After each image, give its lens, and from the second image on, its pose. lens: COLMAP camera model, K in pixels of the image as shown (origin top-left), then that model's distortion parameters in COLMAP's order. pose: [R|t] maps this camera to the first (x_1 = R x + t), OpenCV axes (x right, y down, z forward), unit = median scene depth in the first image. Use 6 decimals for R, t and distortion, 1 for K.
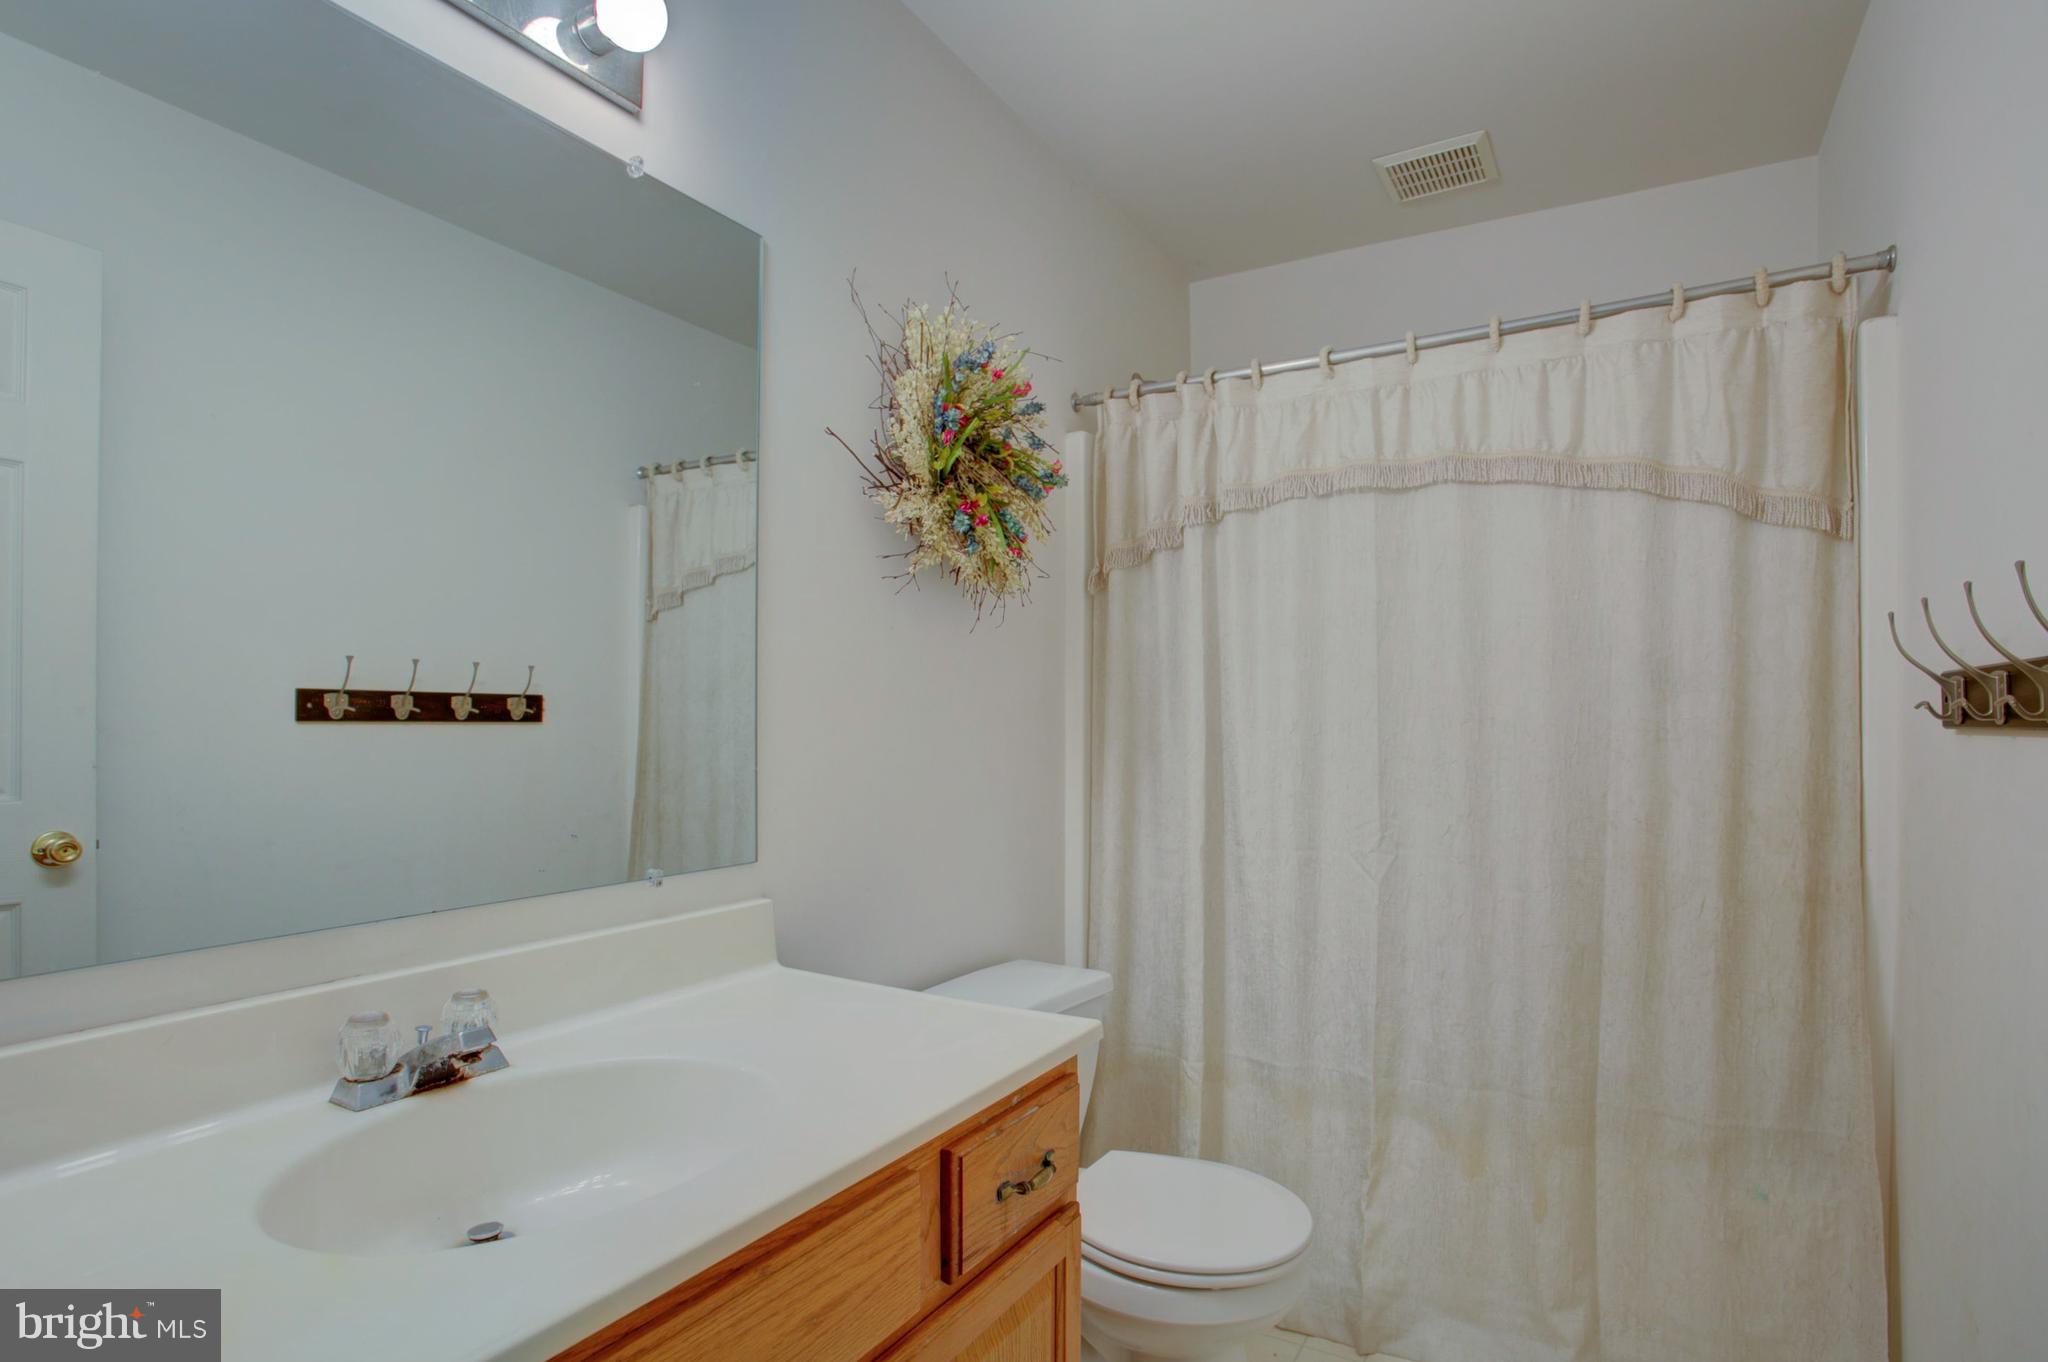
lens RADIAL K [[1043.3, 0, 1002.1], [0, 1043.3, 679.0], [0, 0, 1]] dist [-0.091025, 0.046929]
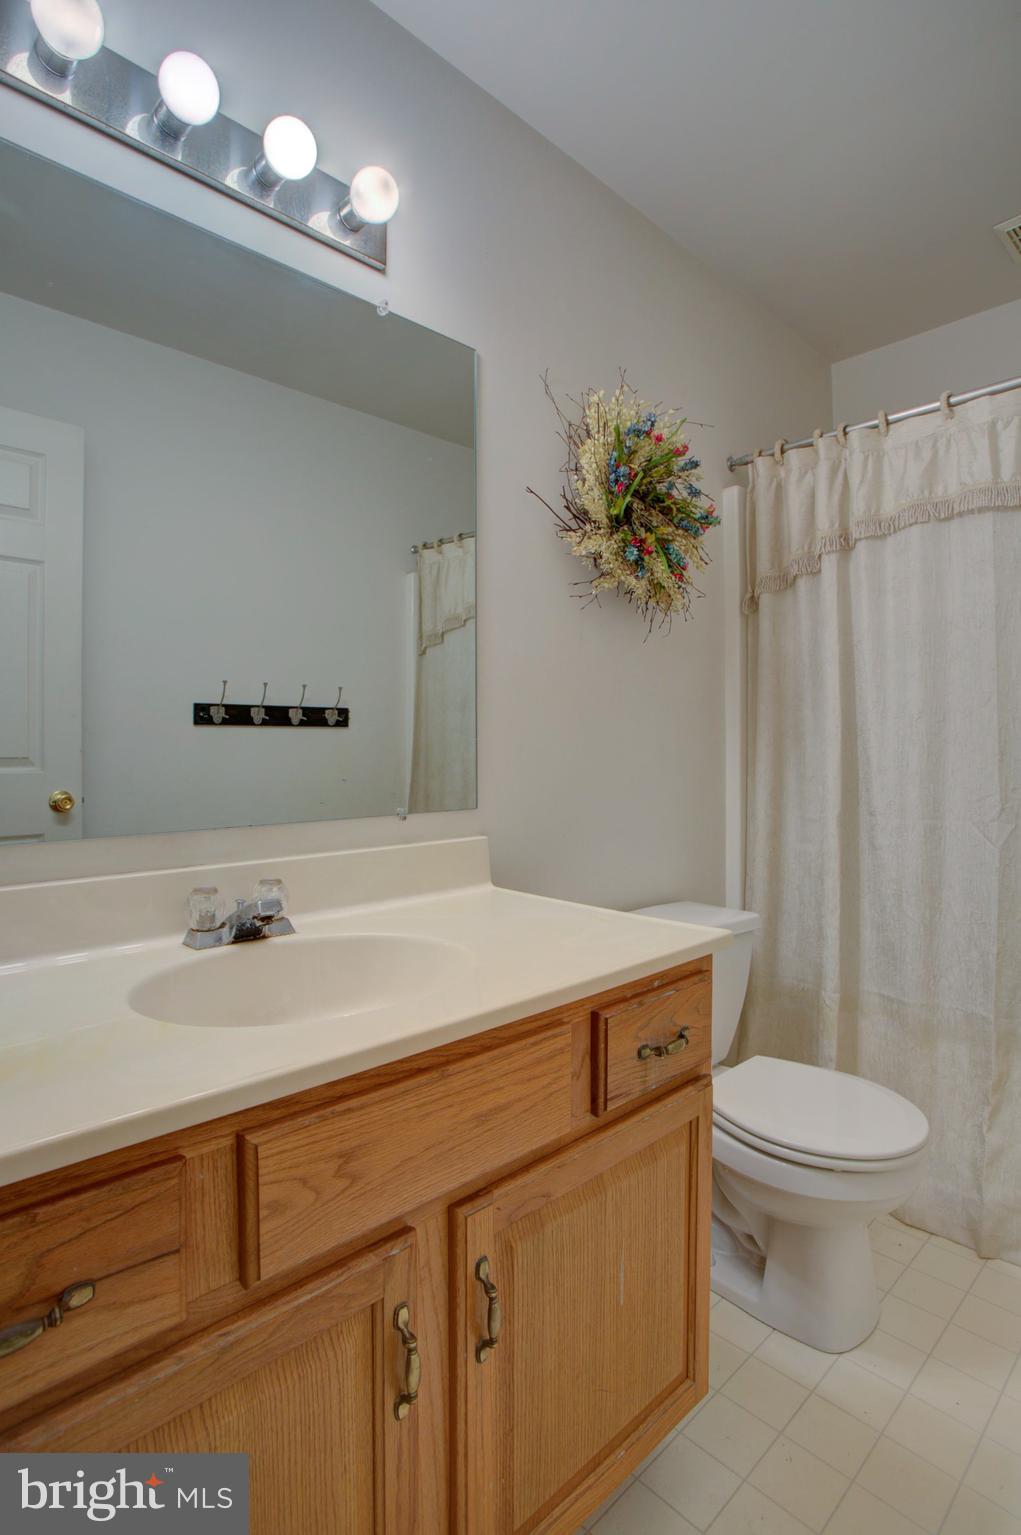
lens RADIAL K [[782.0, 0, 510.5], [0, 782.0, 767.5], [0, 0, 1]] dist [-0.091025, 0.046929]
pose [[0.958829, -0.002771, -0.283972, 0.081810], [0.005031, 0.999961, 0.007230, 0.098993], [0.283941, -0.008361, 0.958805, 0.027302]]
